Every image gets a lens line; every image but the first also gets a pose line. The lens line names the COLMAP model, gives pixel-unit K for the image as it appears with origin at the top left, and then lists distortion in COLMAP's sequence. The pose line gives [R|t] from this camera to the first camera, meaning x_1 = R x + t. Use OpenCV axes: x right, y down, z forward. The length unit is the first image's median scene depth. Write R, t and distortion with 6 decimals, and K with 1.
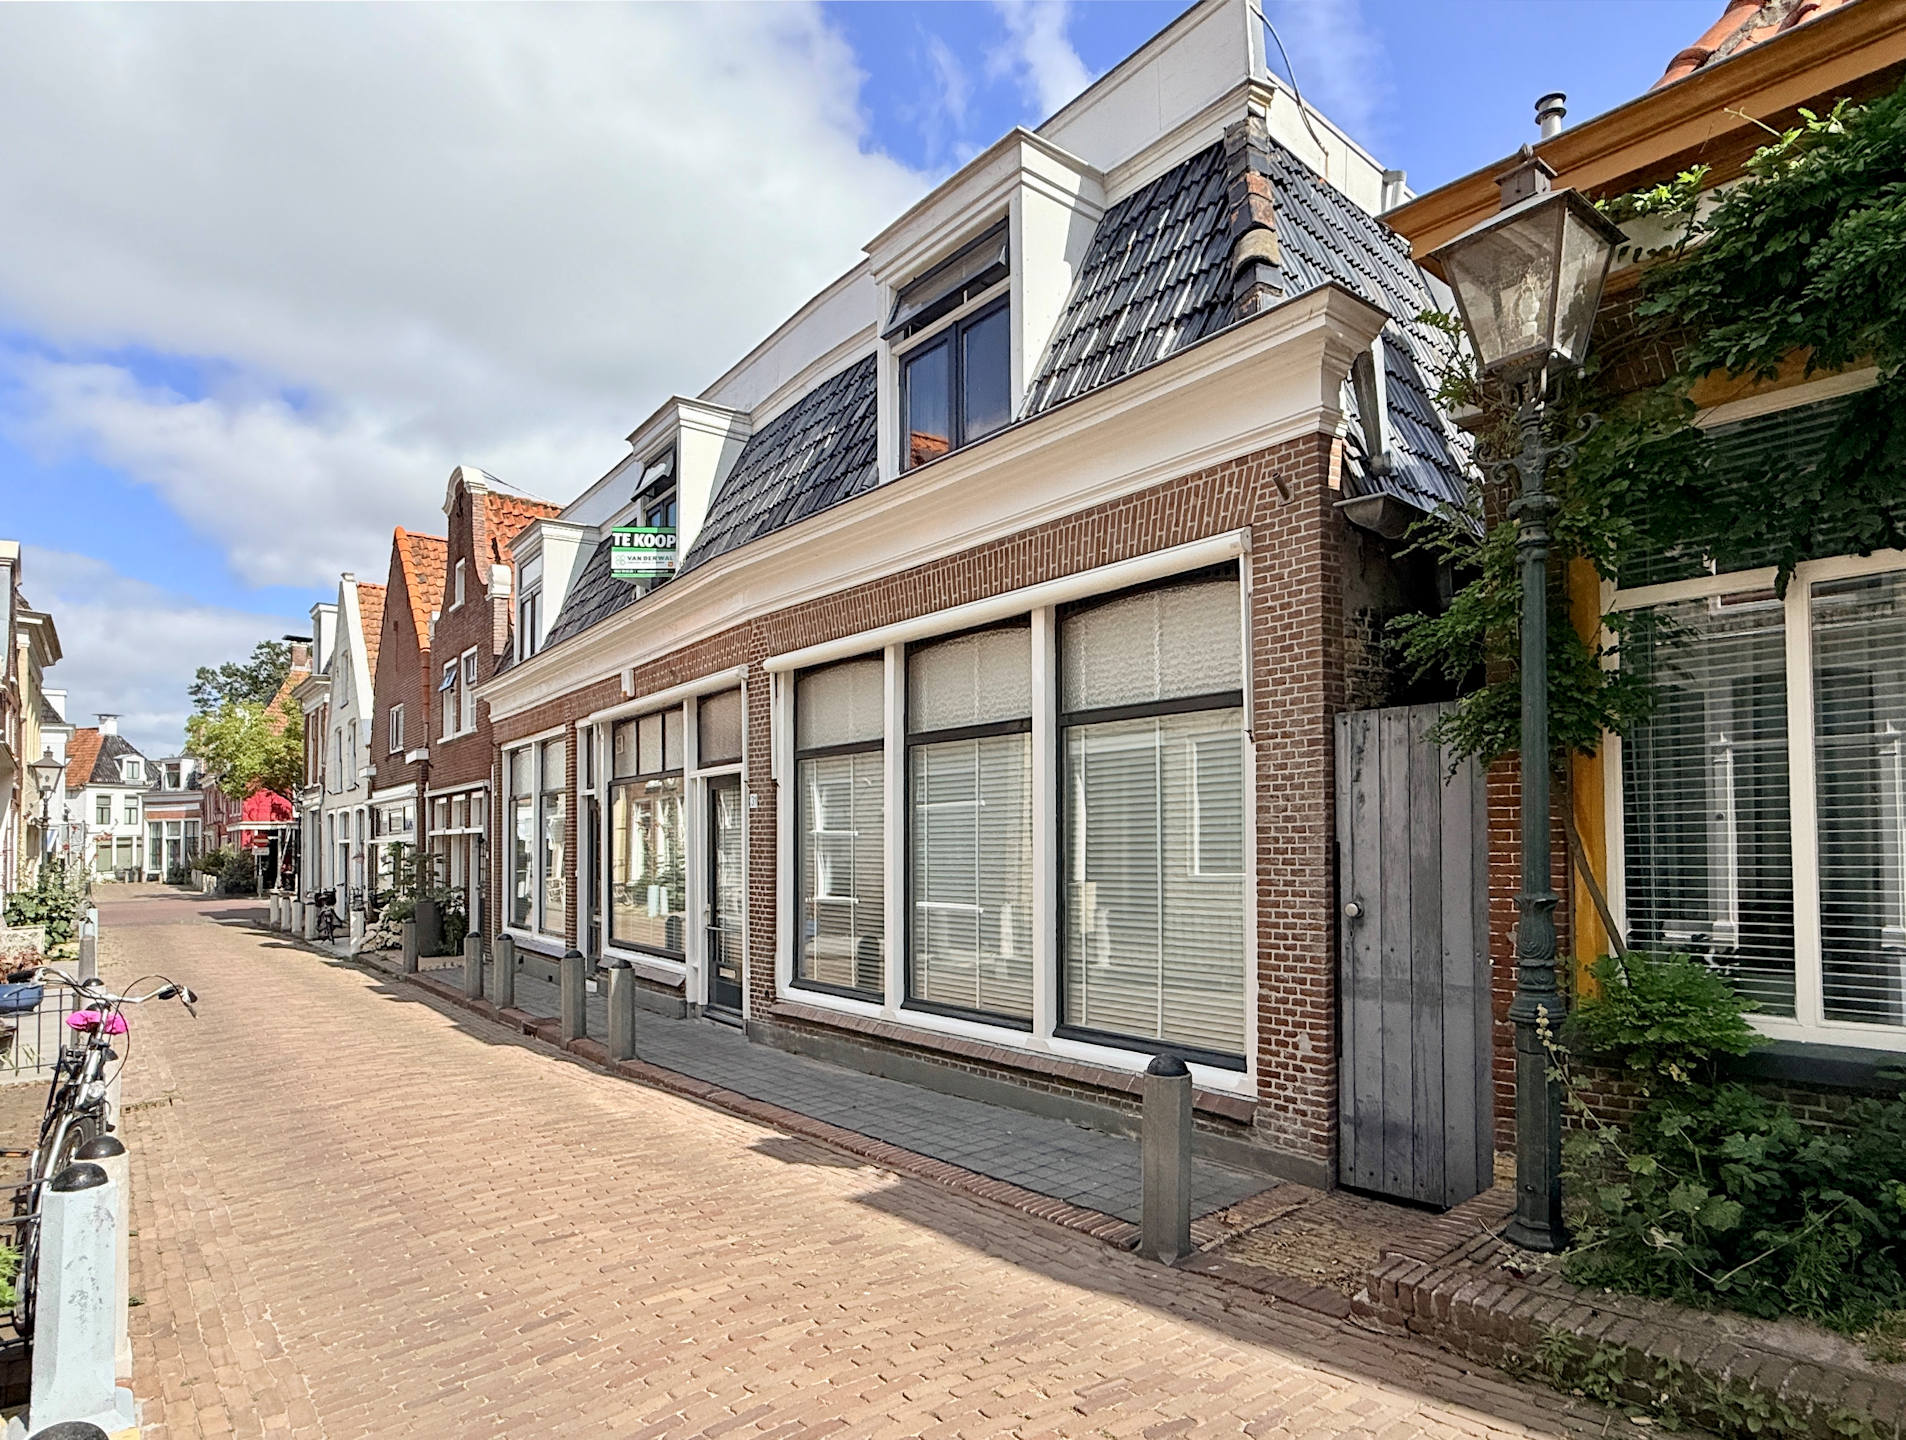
lens RADIAL K [[1043.2, 0, 953.1], [0, 1043.2, 726.3], [0, 0, 1]] dist [0.002057, 0.000305]
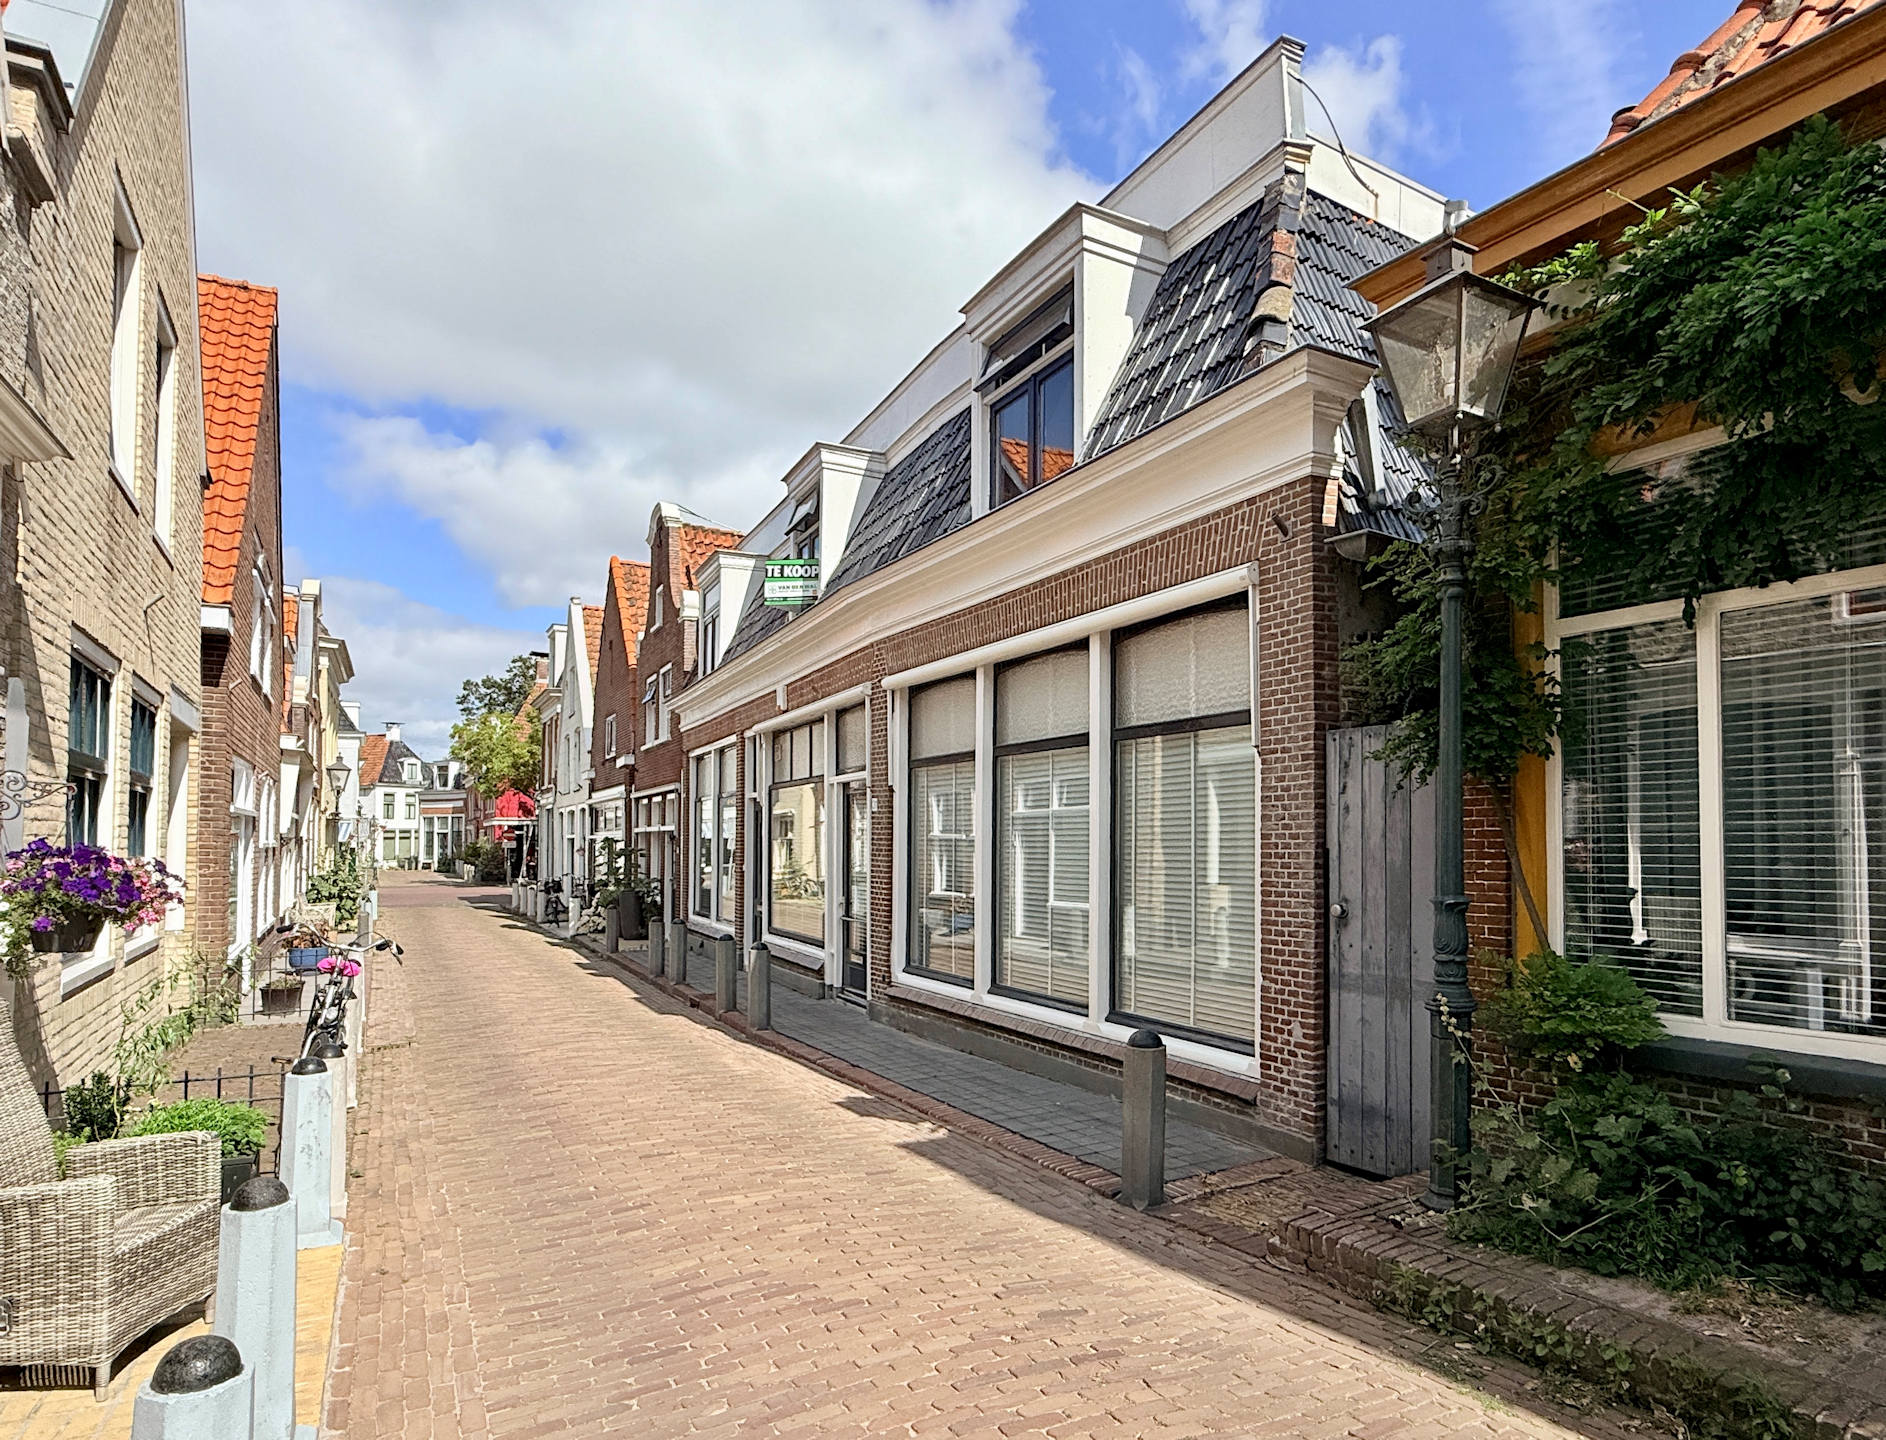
lens RADIAL K [[1026.9, 0, 943.0], [0, 1026.9, 720.0], [0, 0, 1]] dist [0.000828, 0.001115]
pose [[0.982567, -0.005714, -0.185818, 0.125687], [0.003708, 0.999931, -0.011141, -0.009795], [0.185869, 0.010258, 0.982521, -0.100176]]
